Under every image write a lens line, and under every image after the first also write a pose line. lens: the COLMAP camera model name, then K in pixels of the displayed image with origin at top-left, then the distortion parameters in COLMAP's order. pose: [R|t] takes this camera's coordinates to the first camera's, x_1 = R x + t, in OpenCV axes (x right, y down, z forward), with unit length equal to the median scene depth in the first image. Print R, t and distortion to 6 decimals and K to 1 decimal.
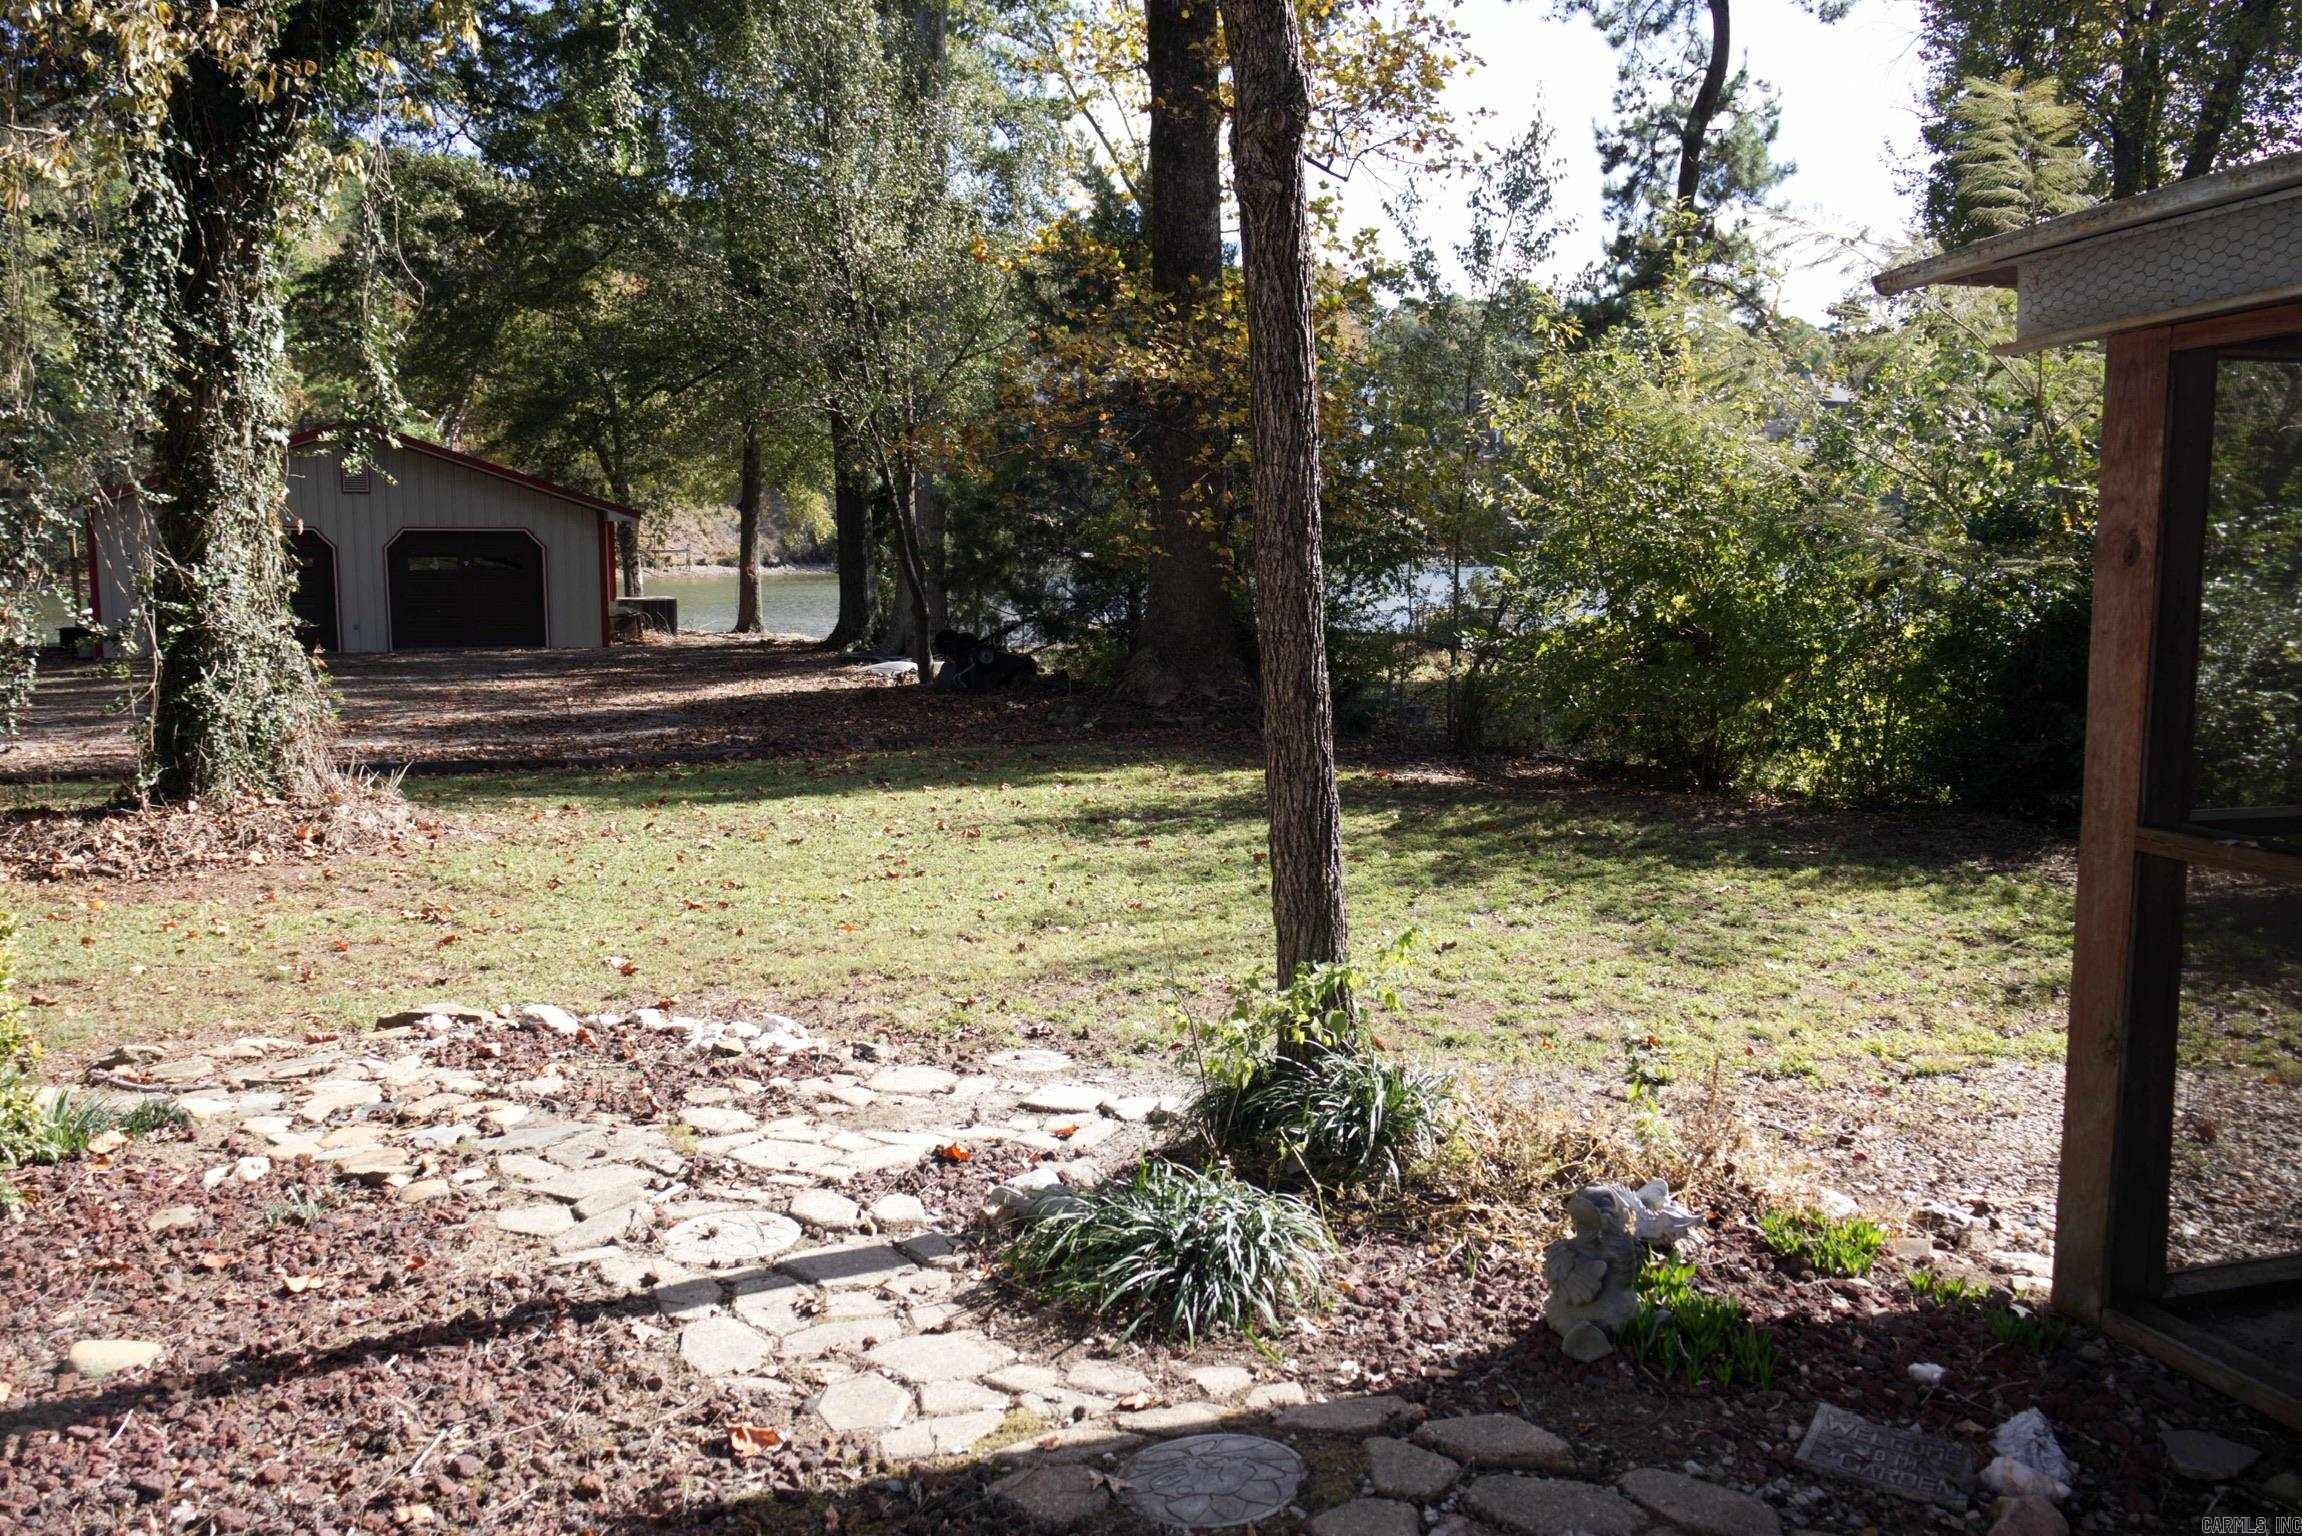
lens RADIAL K [[1882.0, 0, 1147.2], [0, 1882.0, 764.8], [0, 0, 1]] dist [0.000931, 0.009624]
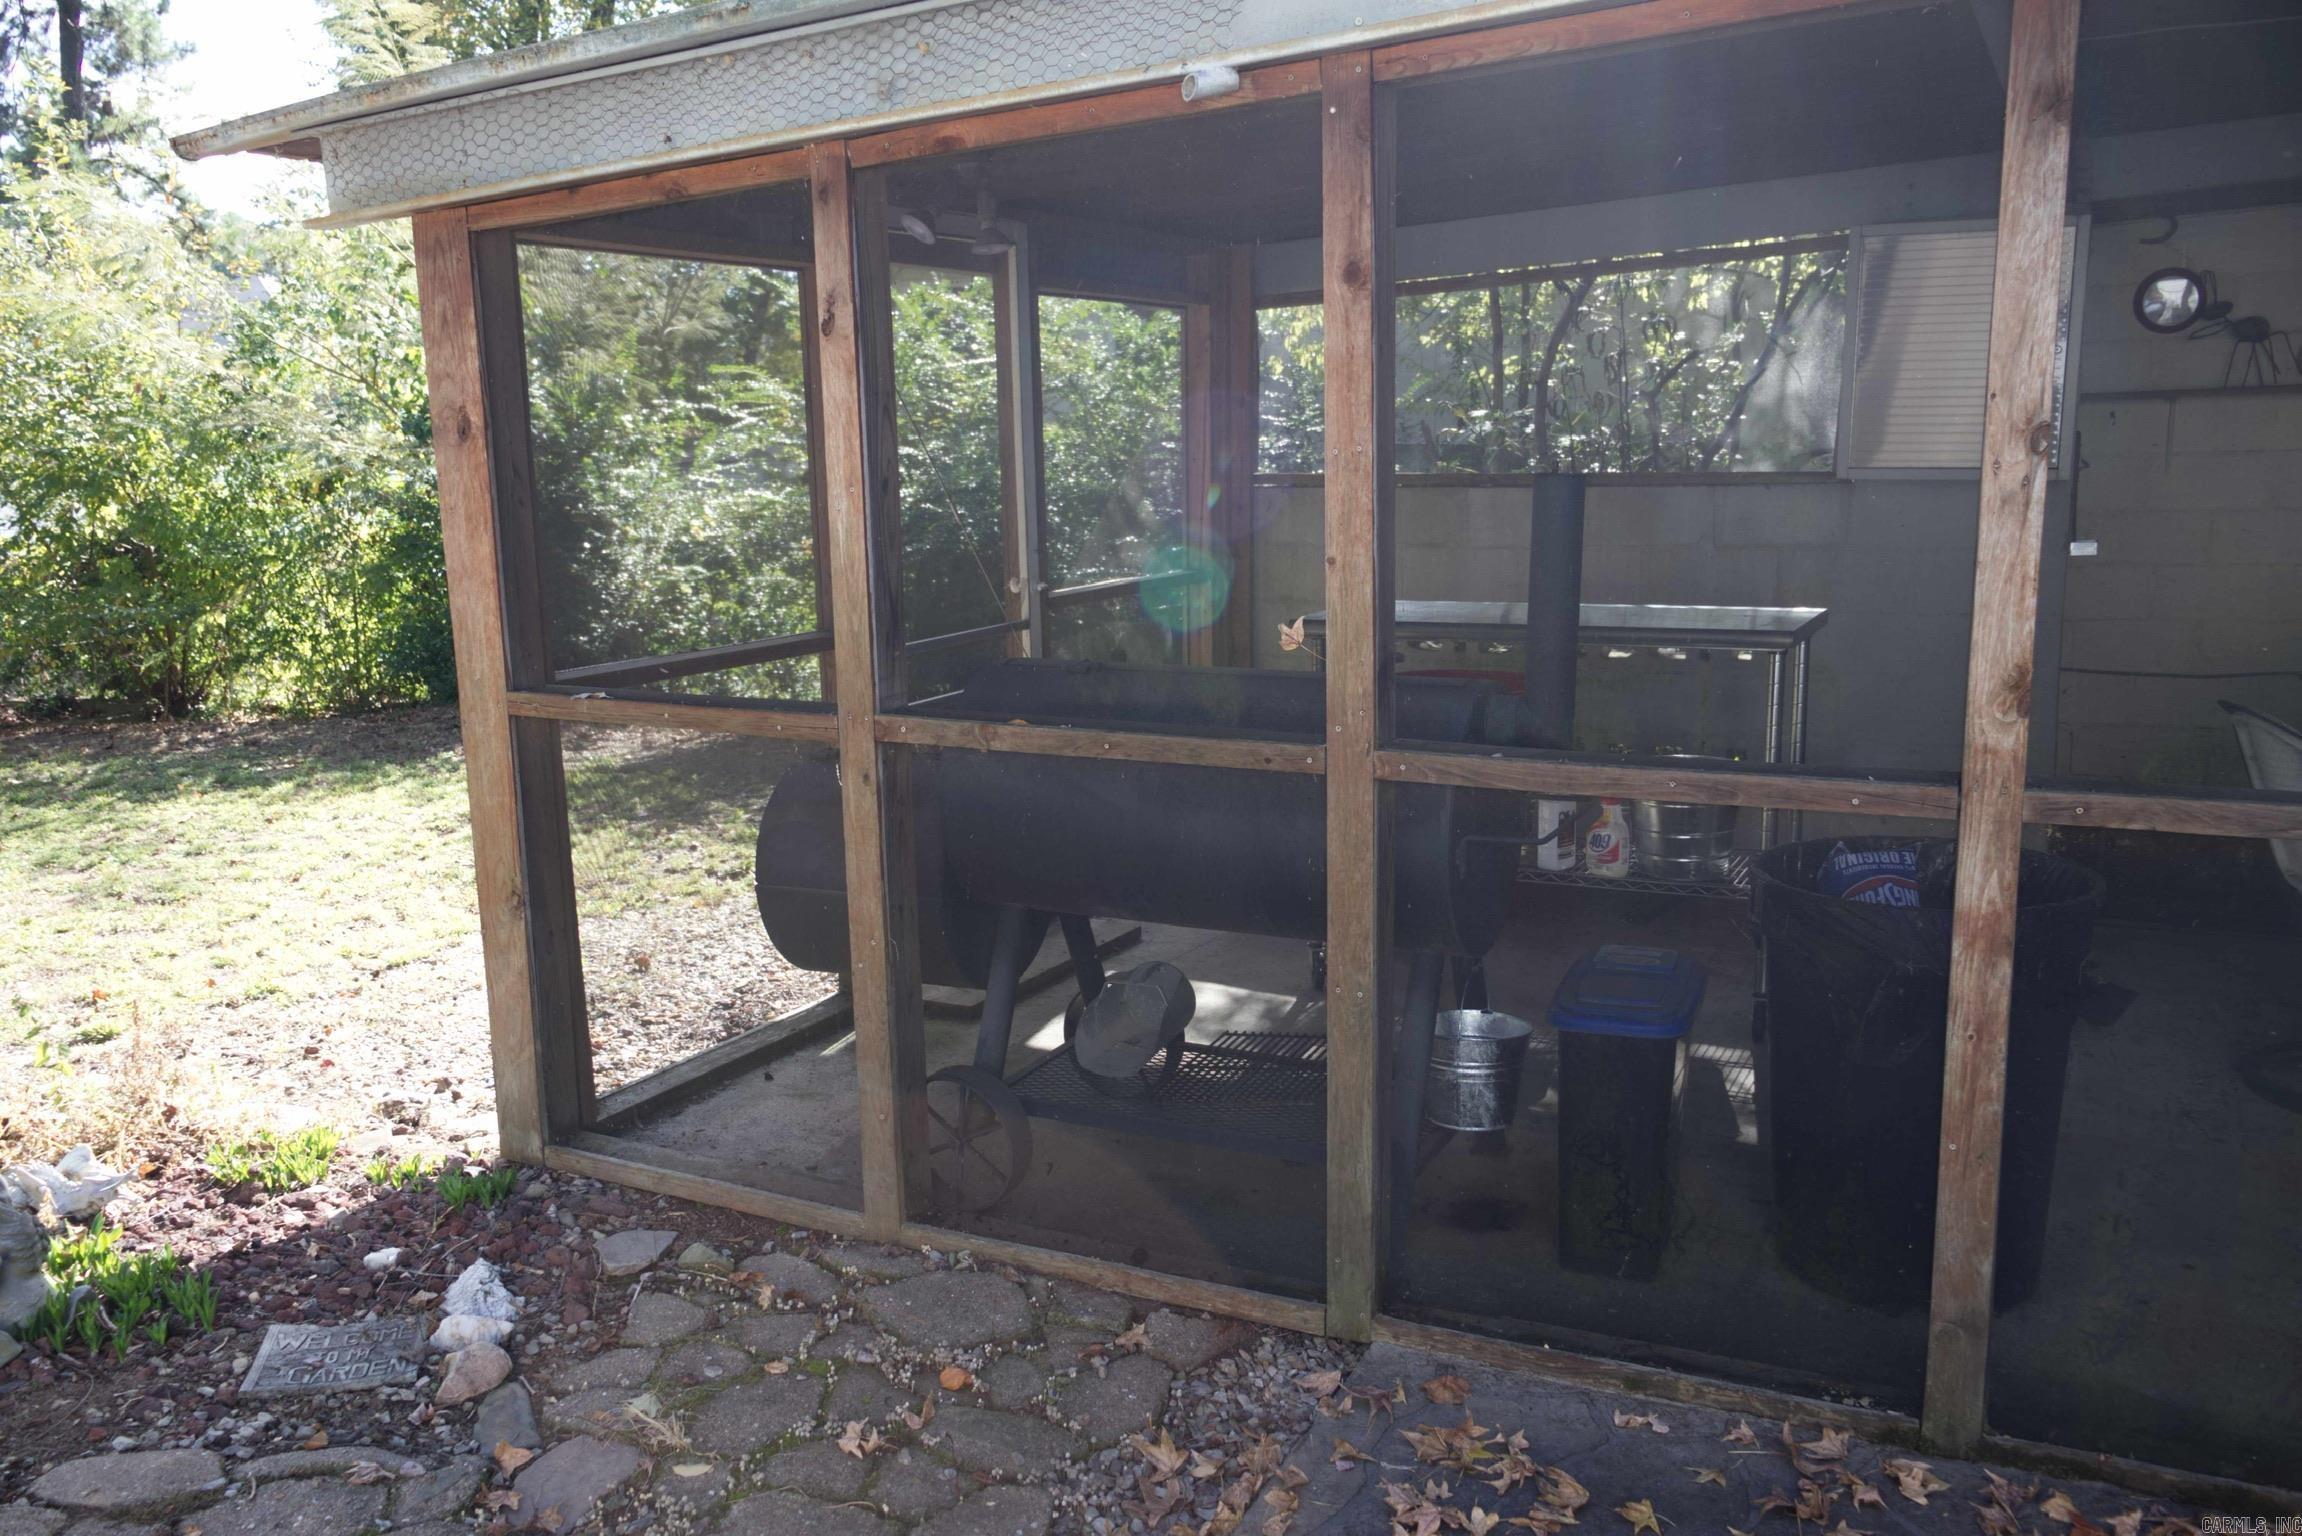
lens RADIAL K [[1882.0, 0, 1130.1], [0, 1882.0, 762.5], [0, 0, 1]] dist [0.000931, 0.009624]
pose [[0.725887, -0.141010, 0.673204, 0.039234], [0.107976, 0.989986, 0.090937, 0.008331], [-0.679286, 0.006680, 0.733844, -0.002516]]
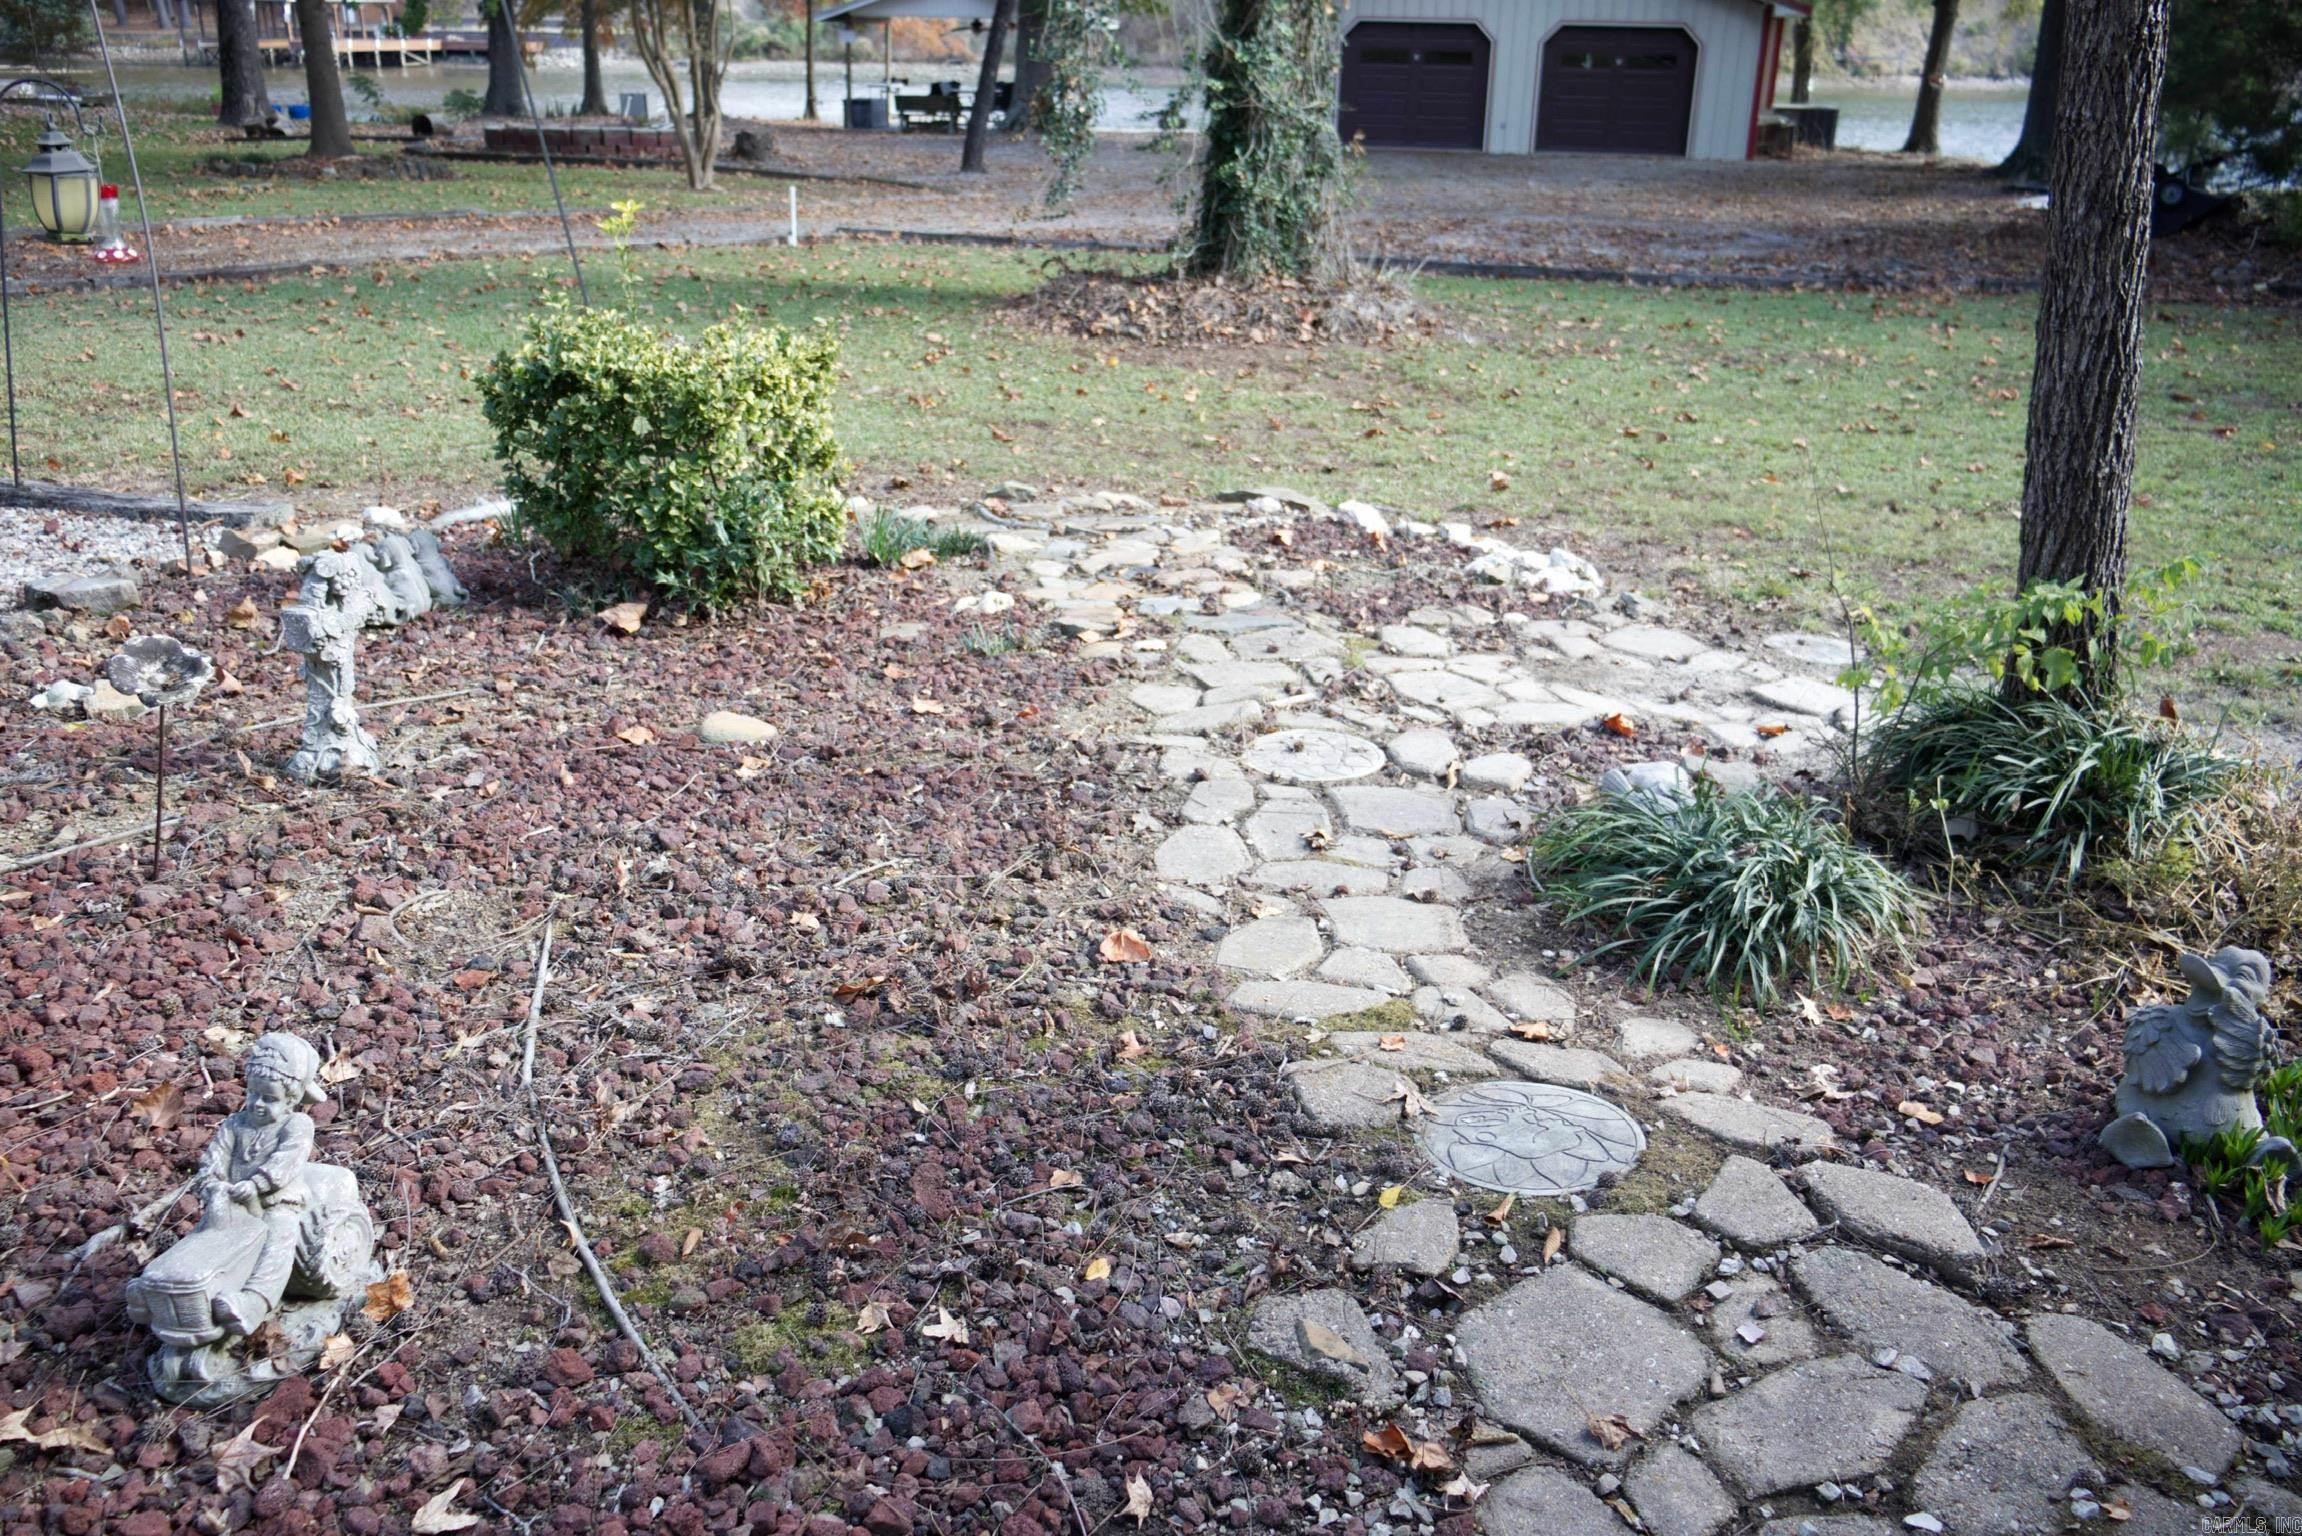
lens RADIAL K [[1882.0, 0, 1144.7], [0, 1882.0, 751.2], [0, 0, 1]] dist [0.000931, 0.009624]
pose [[0.822409, 0.218637, -0.525206, 0.155216], [-0.087858, 0.960937, 0.262451, 0.003381], [0.562071, -0.169699, 0.809492, 0.129099]]
